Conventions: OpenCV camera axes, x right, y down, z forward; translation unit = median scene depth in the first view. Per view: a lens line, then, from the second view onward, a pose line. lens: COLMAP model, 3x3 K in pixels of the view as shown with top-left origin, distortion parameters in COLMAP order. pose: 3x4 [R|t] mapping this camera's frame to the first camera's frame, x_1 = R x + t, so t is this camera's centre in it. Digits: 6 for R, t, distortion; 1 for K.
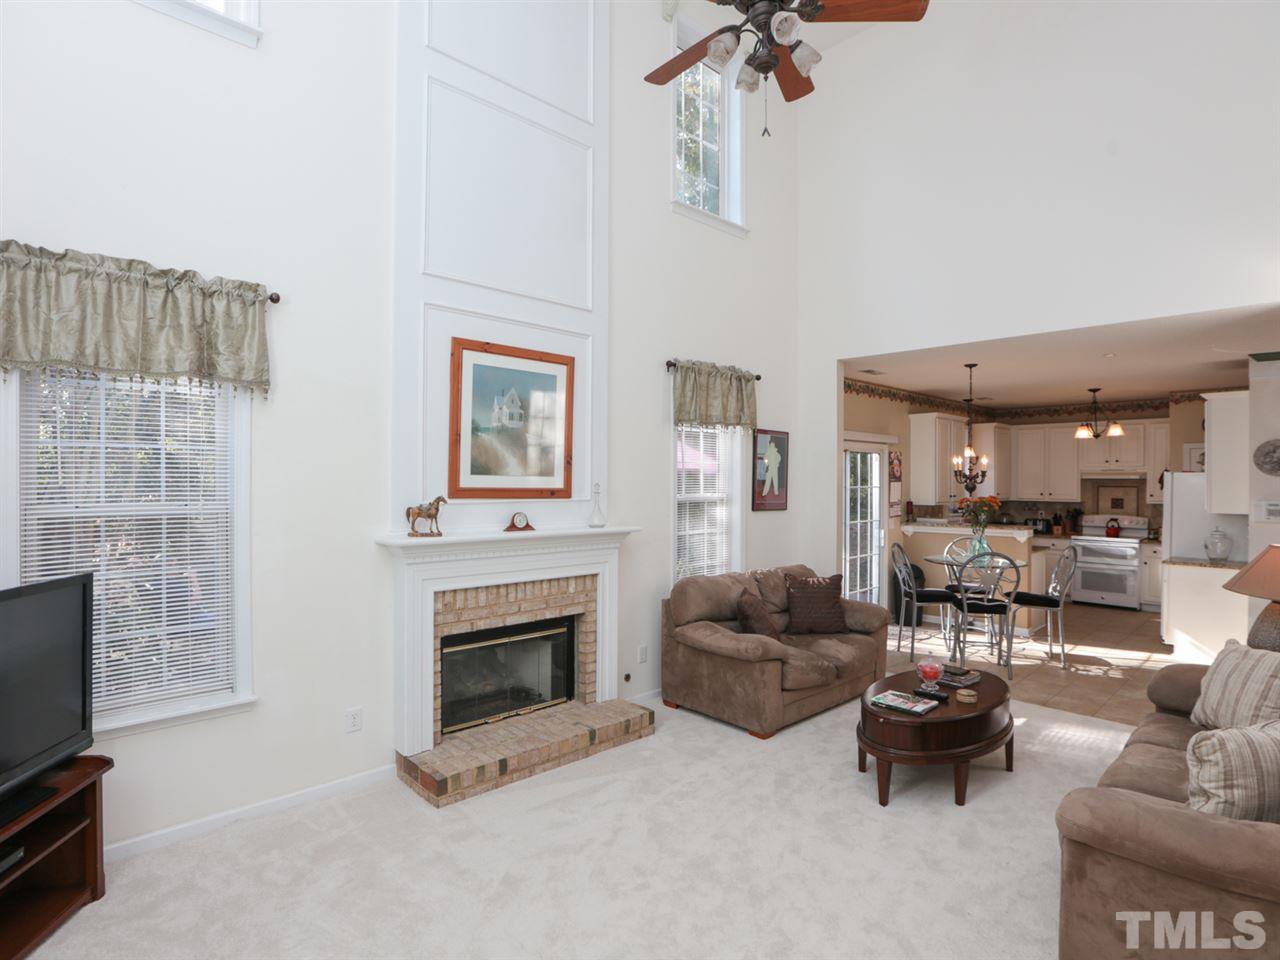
lens RADIAL K [[669.2, 0, 649.3], [0, 669.2, 483.9], [0, 0, 1]] dist [-0.053950, 0.019001]
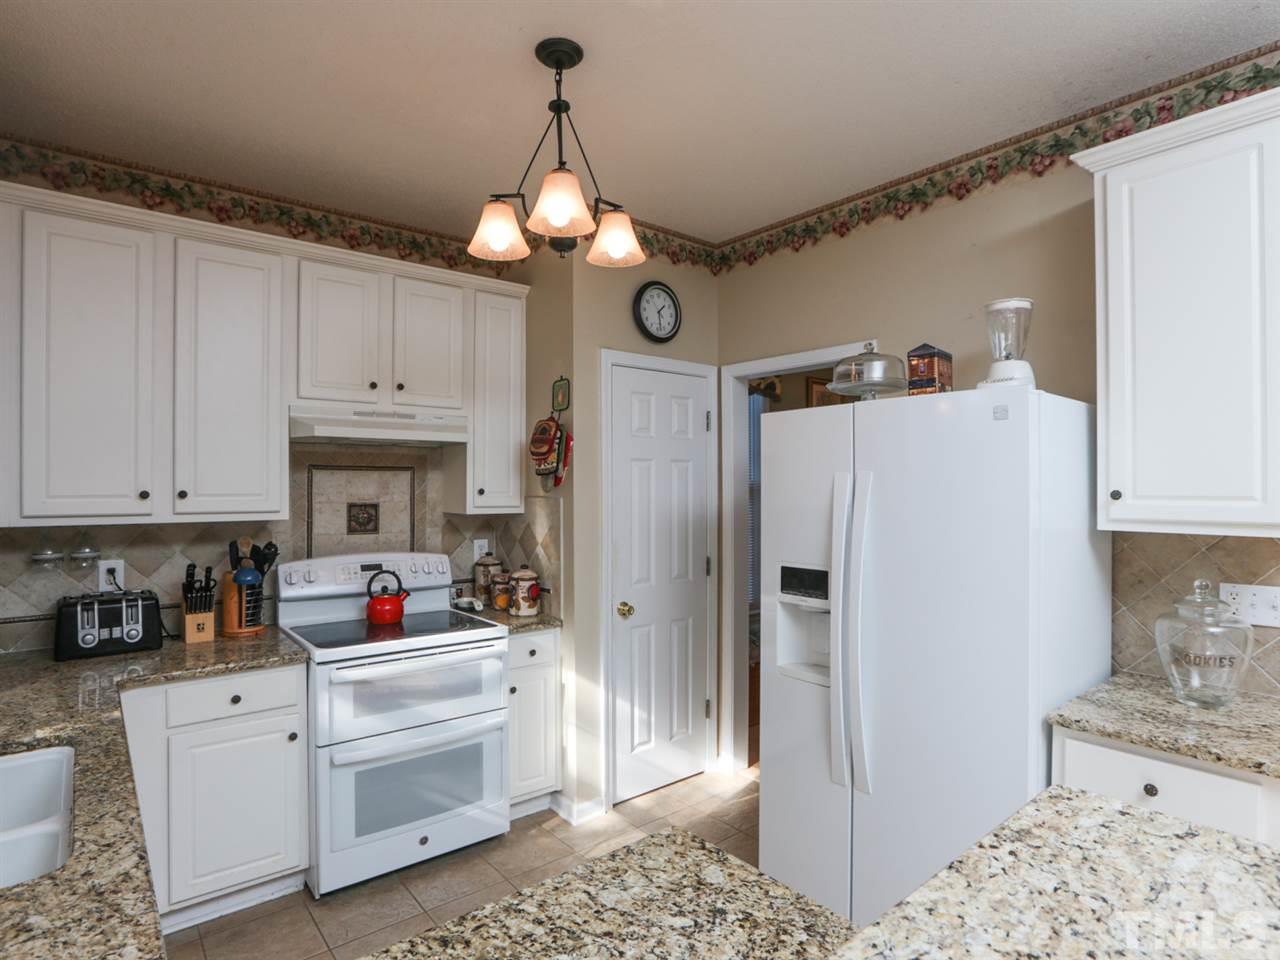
lens RADIAL K [[669.2, 0, 649.3], [0, 669.2, 483.9], [0, 0, 1]] dist [-0.053950, 0.019001]
pose [[0.086851, 0.000204, 0.996221, 0.395138], [0.004746, 0.999989, -0.000619, 0.013302], [-0.996210, 0.004782, 0.086849, 0.842297]]
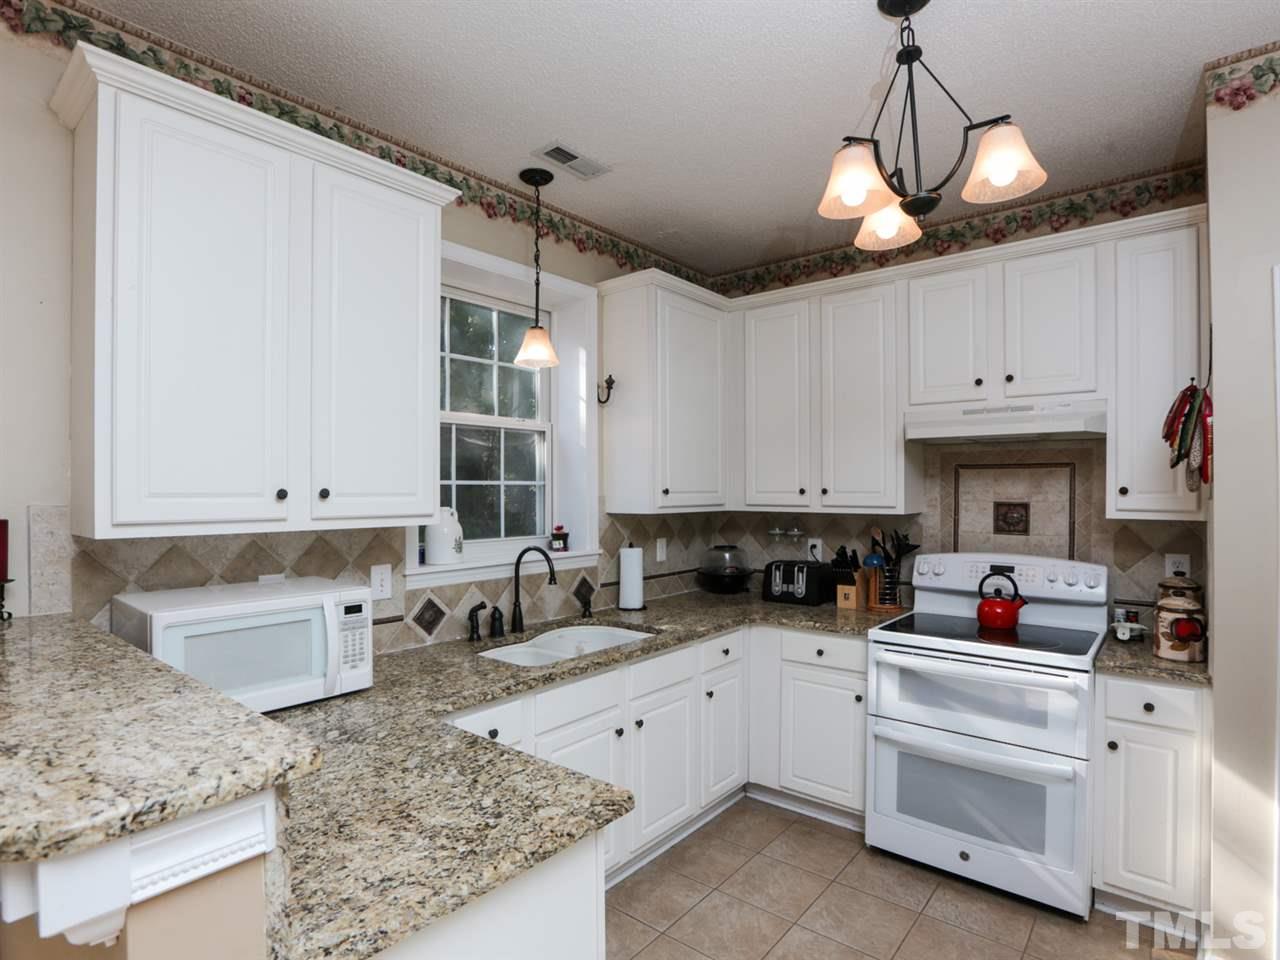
lens RADIAL K [[669.2, 0, 649.3], [0, 669.2, 483.9], [0, 0, 1]] dist [-0.053950, 0.019001]
pose [[0.992764, -0.002040, 0.120065, 0.508764], [0.003590, 0.999913, -0.012692, 0.016727], [-0.120029, 0.013031, 0.992685, 0.711825]]
